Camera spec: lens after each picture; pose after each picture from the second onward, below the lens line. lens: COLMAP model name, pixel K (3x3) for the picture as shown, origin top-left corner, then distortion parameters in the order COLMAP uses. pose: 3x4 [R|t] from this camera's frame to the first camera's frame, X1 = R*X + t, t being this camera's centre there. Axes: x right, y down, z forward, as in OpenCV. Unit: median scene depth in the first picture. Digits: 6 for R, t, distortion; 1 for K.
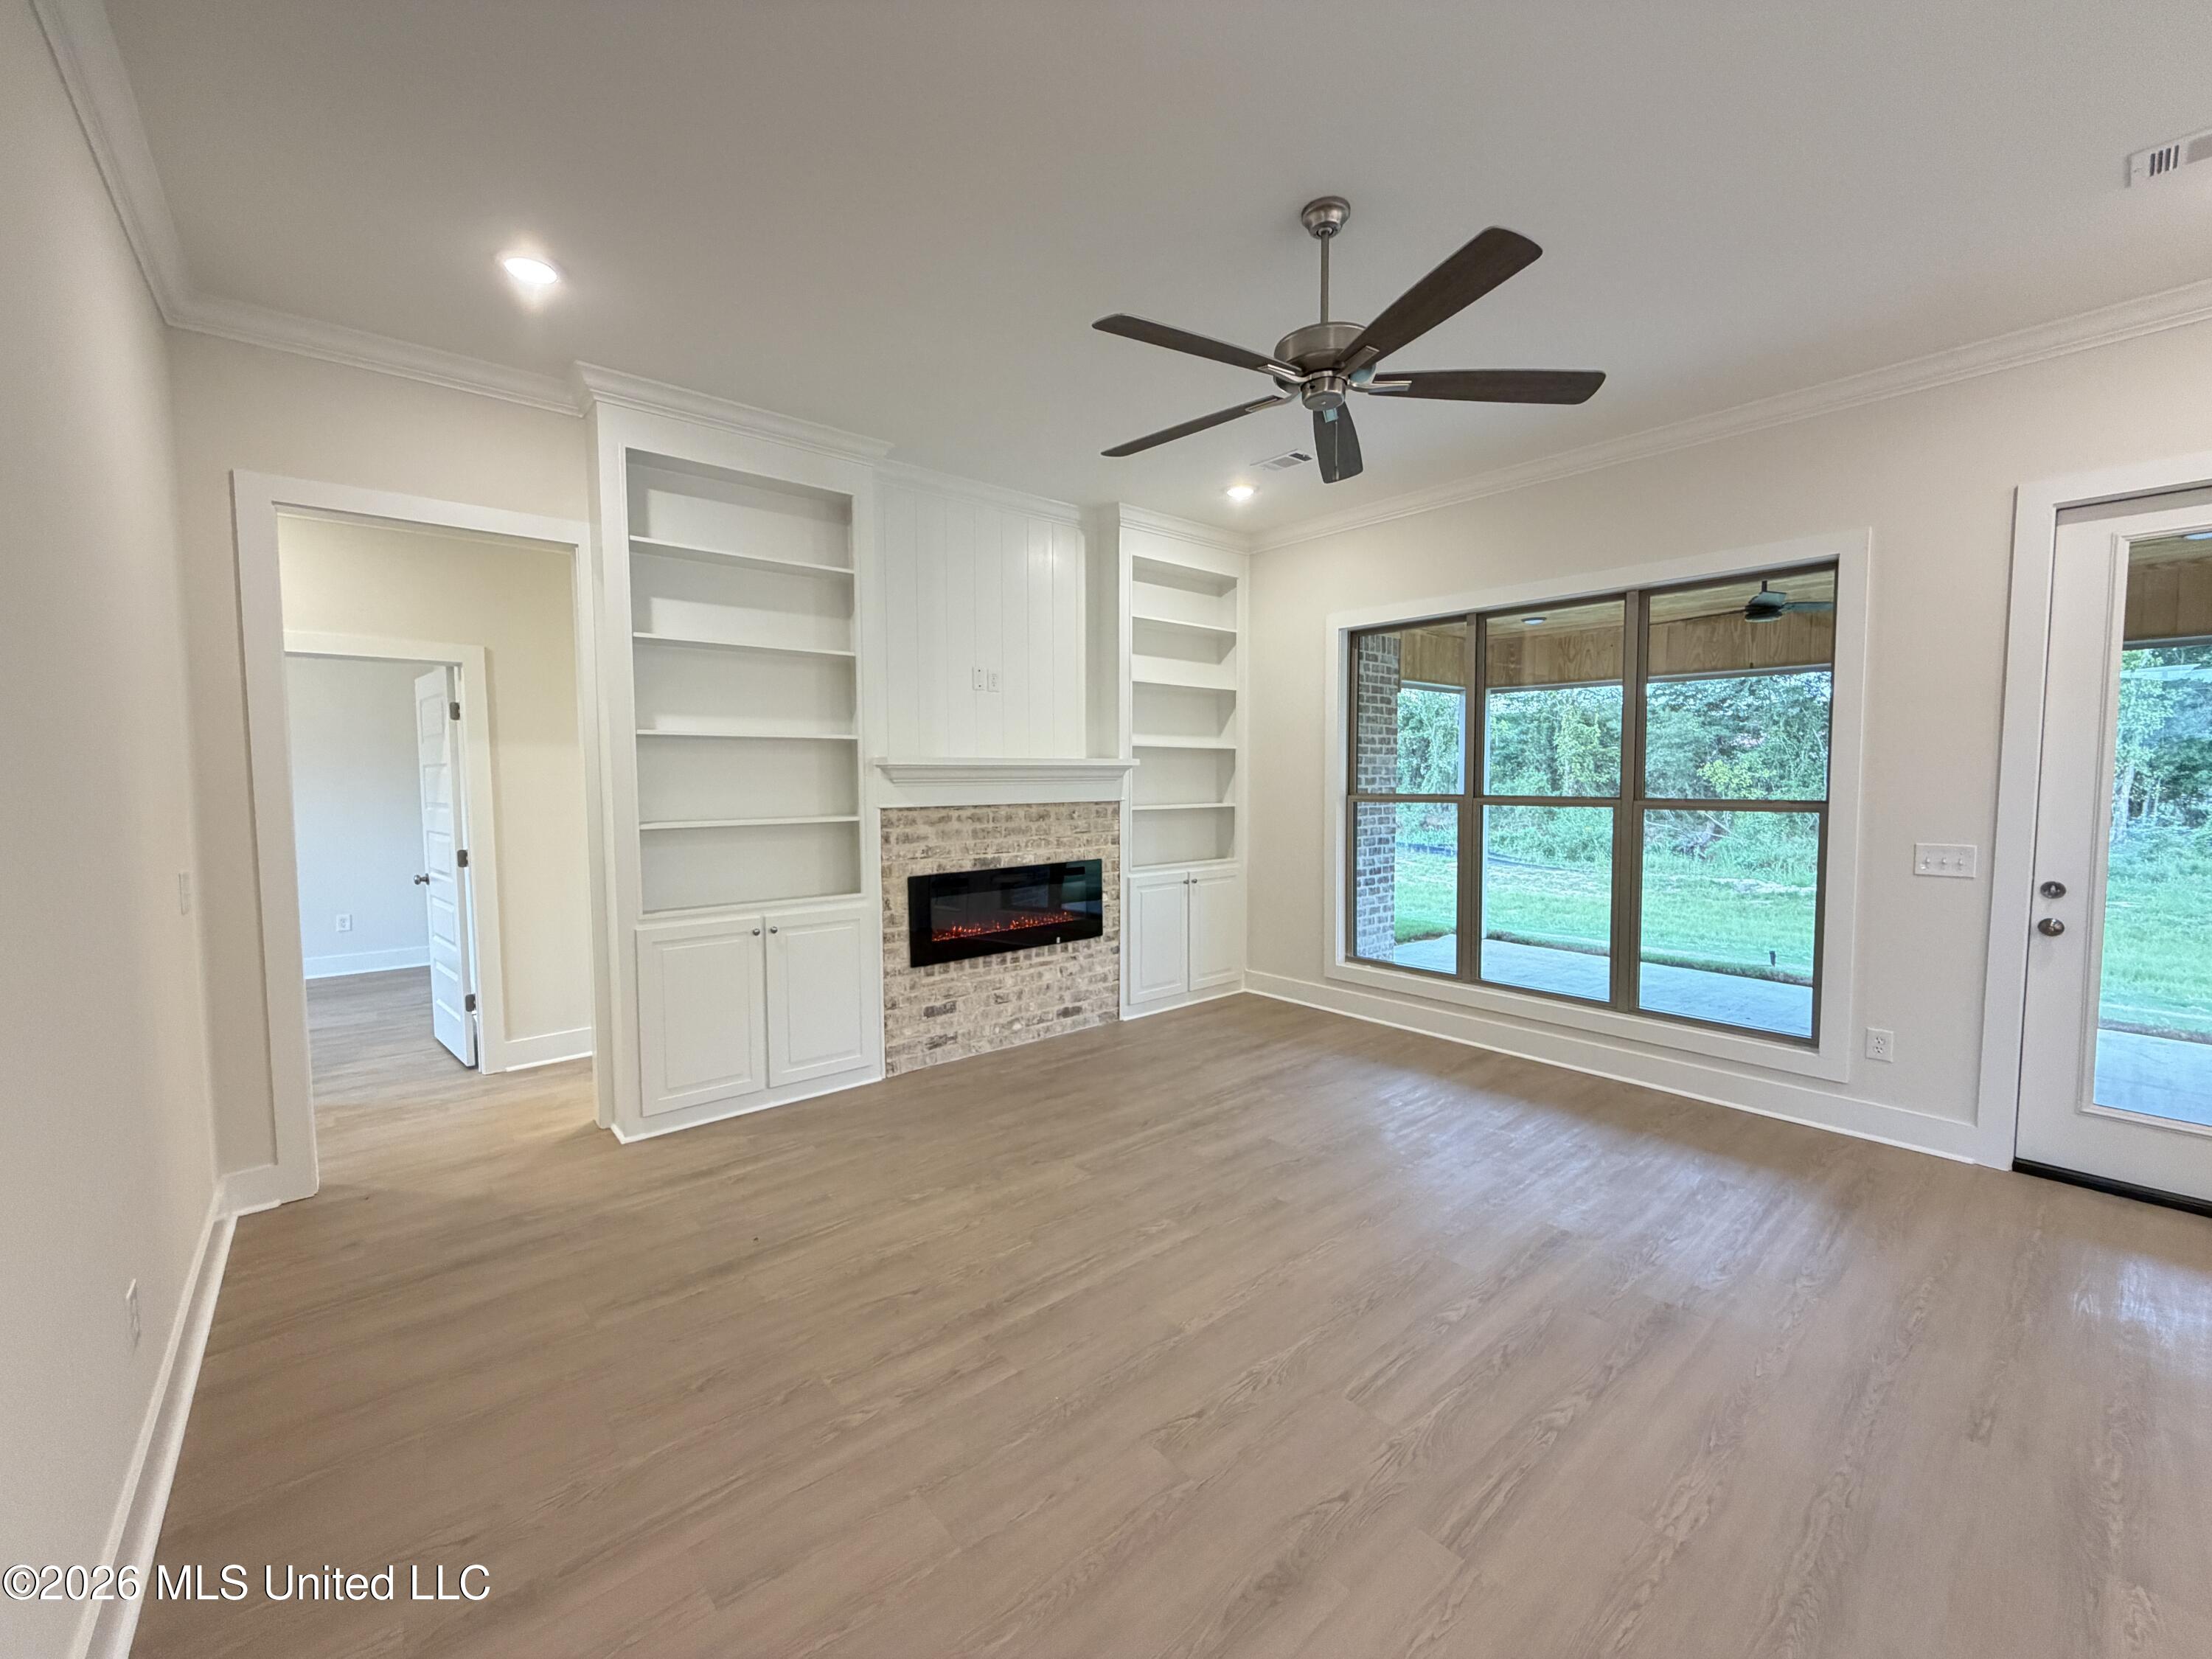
lens RADIAL K [[882.1, 0, 1097.7], [0, 882.1, 828.5], [0, 0, 1]] dist [-0.001851, 0.000462]
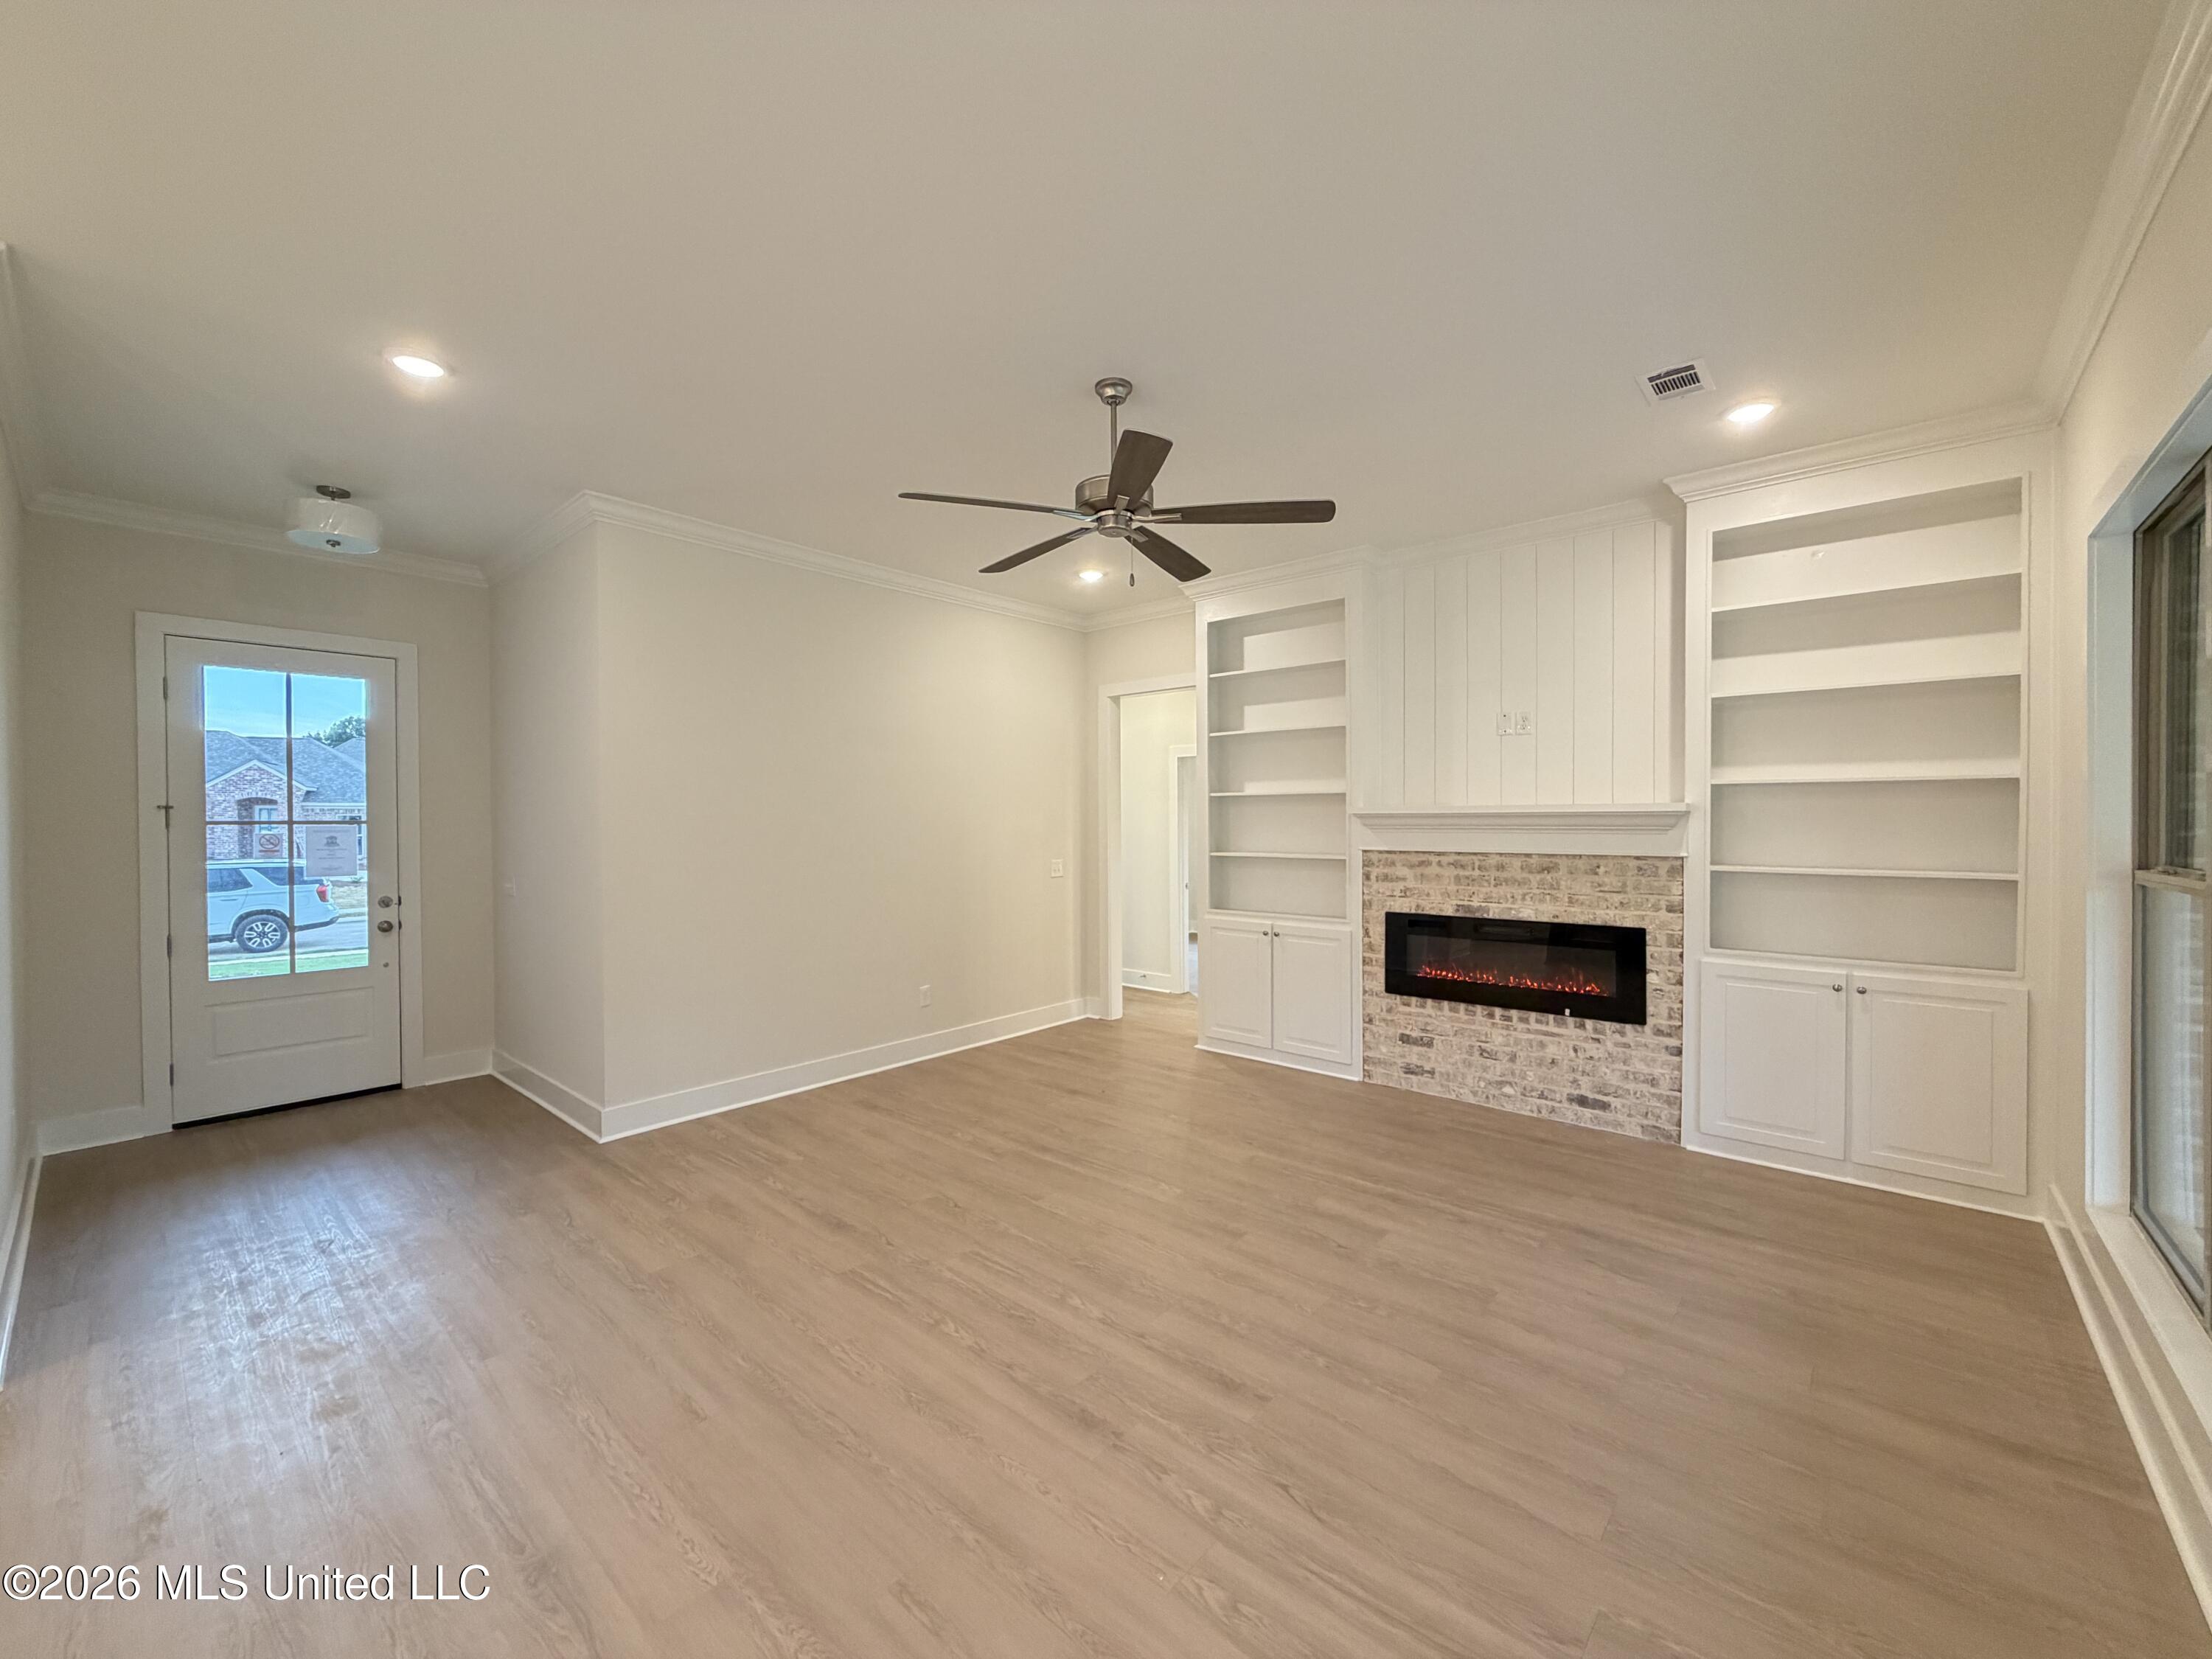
lens RADIAL K [[882.1, 0, 1097.7], [0, 882.1, 828.5], [0, 0, 1]] dist [-0.001851, 0.000462]
pose [[0.144042, 0.015448, -0.989451, 0.762923], [-0.056993, 0.998348, 0.007290, -0.035104], [0.987929, 0.055341, 0.144685, 0.413914]]
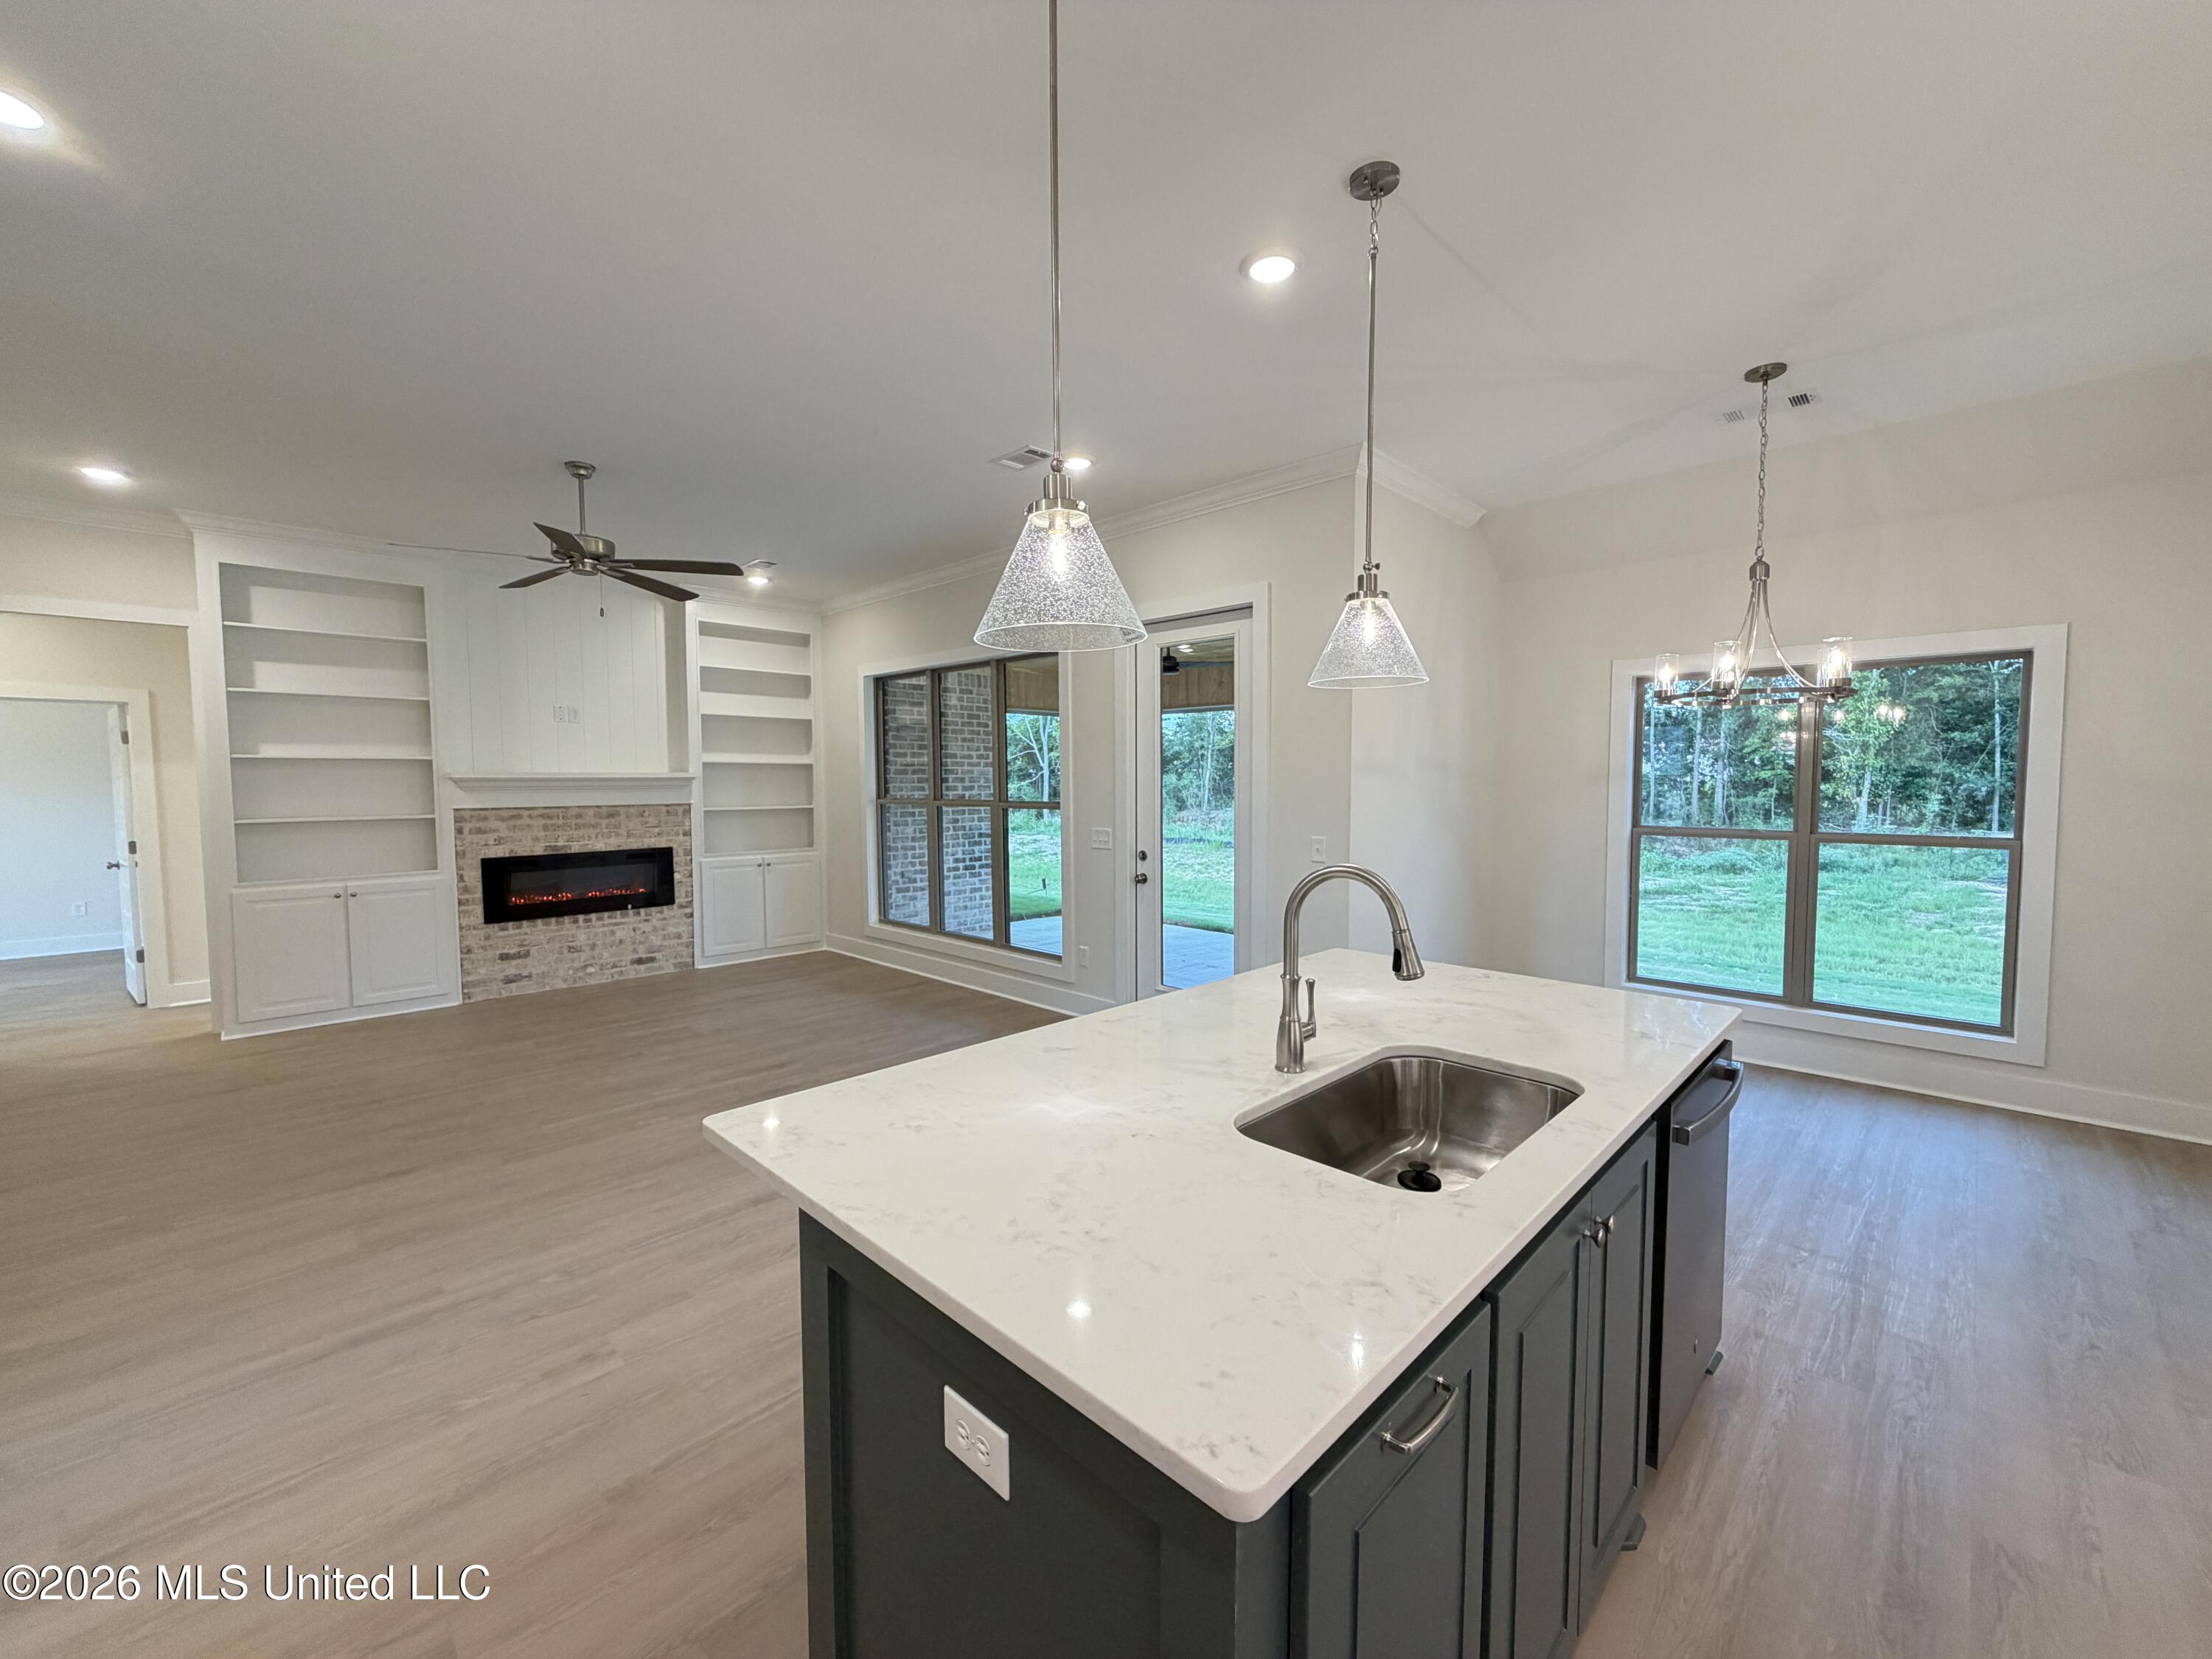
lens RADIAL K [[882.1, 0, 1097.7], [0, 882.1, 828.5], [0, 0, 1]] dist [-0.001851, 0.000462]
pose [[0.996153, -0.004405, 0.087521, 0.563151], [0.004888, 0.999974, -0.005310, 0.017831], [-0.087495, 0.005717, 0.996149, -0.416618]]
